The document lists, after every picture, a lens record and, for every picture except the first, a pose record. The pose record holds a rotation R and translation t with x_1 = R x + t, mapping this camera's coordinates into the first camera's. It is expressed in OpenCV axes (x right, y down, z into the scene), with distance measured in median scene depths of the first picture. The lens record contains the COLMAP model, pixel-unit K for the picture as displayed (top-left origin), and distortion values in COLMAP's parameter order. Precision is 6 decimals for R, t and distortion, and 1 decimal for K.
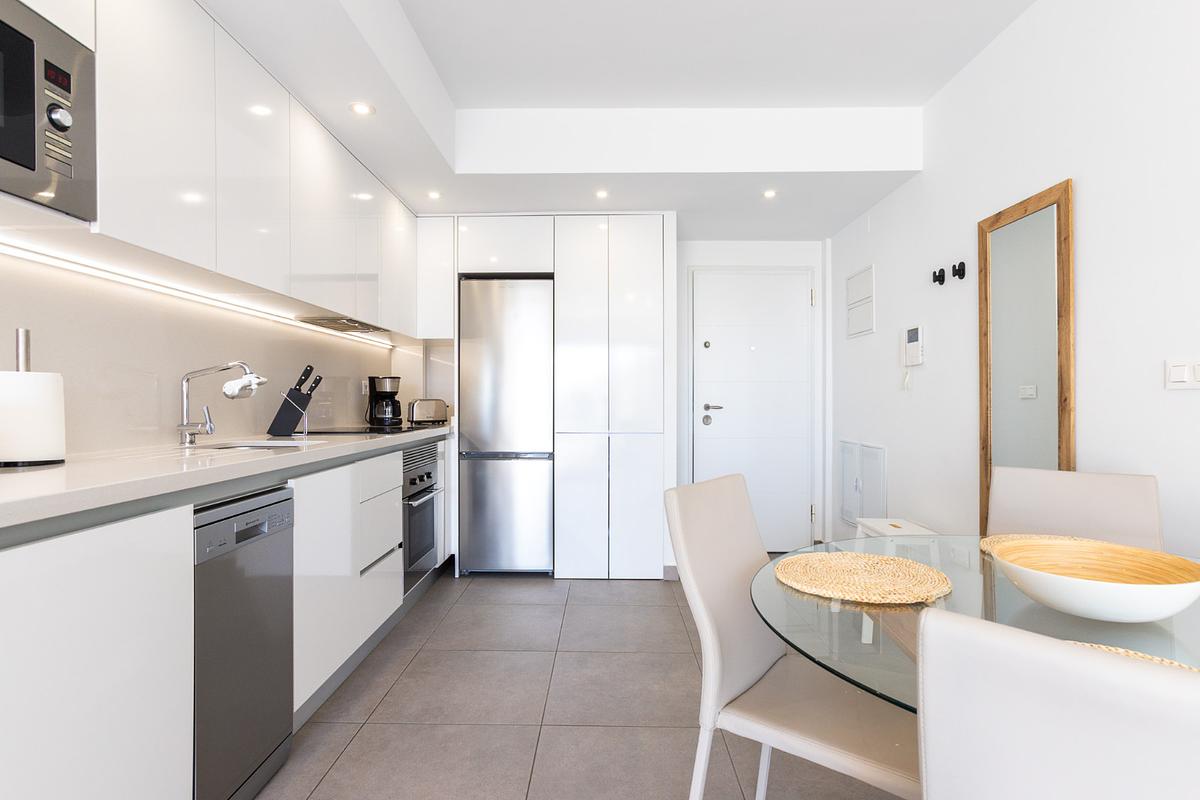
lens RADIAL K [[573.1, 0, 600.0], [0, 573.1, 400.0], [0, 0, 1]] dist [-0.031949, 0.022346]
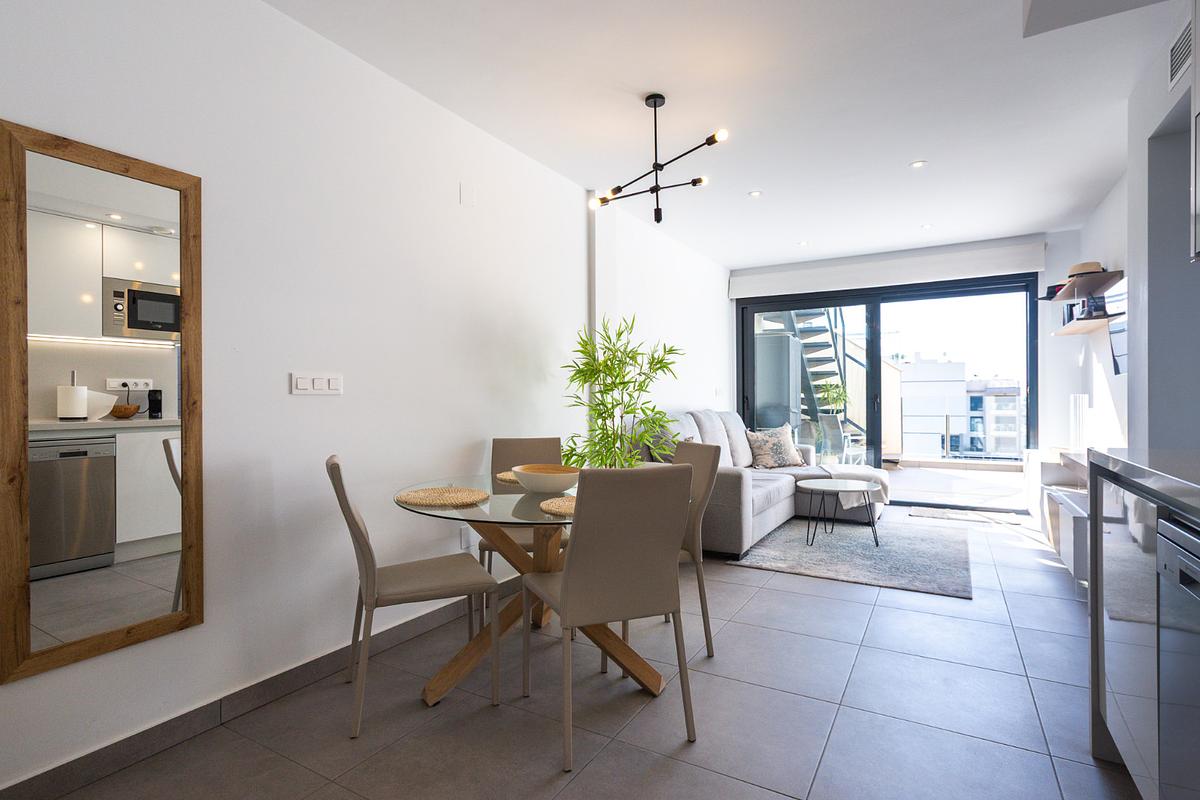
lens RADIAL K [[618.7, 0, 591.4], [0, 618.7, 402.2], [0, 0, 1]] dist [-0.074235, 0.029916]
pose [[-0.834034, 0.009392, 0.551633, -0.208045], [0.011835, 0.999930, 0.000870, 0.003462], [-0.551586, 0.007254, -0.834086, 1.037996]]
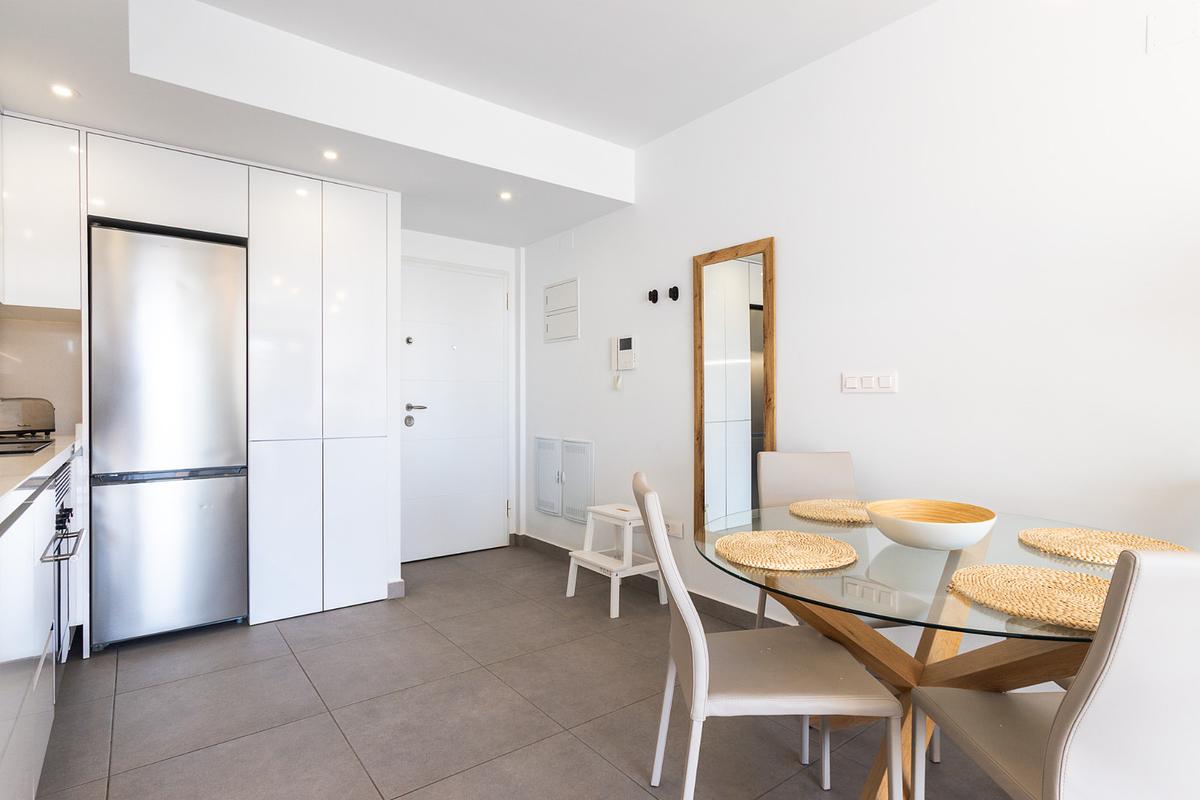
lens RADIAL K [[573.1, 0, 600.0], [0, 573.1, 400.0], [0, 0, 1]] dist [-0.031949, 0.022346]
pose [[0.798510, -0.000630, 0.601981, -0.222928], [-0.000395, 0.999999, 0.001571, -0.001421], [-0.601981, -0.001492, 0.798509, 0.112144]]
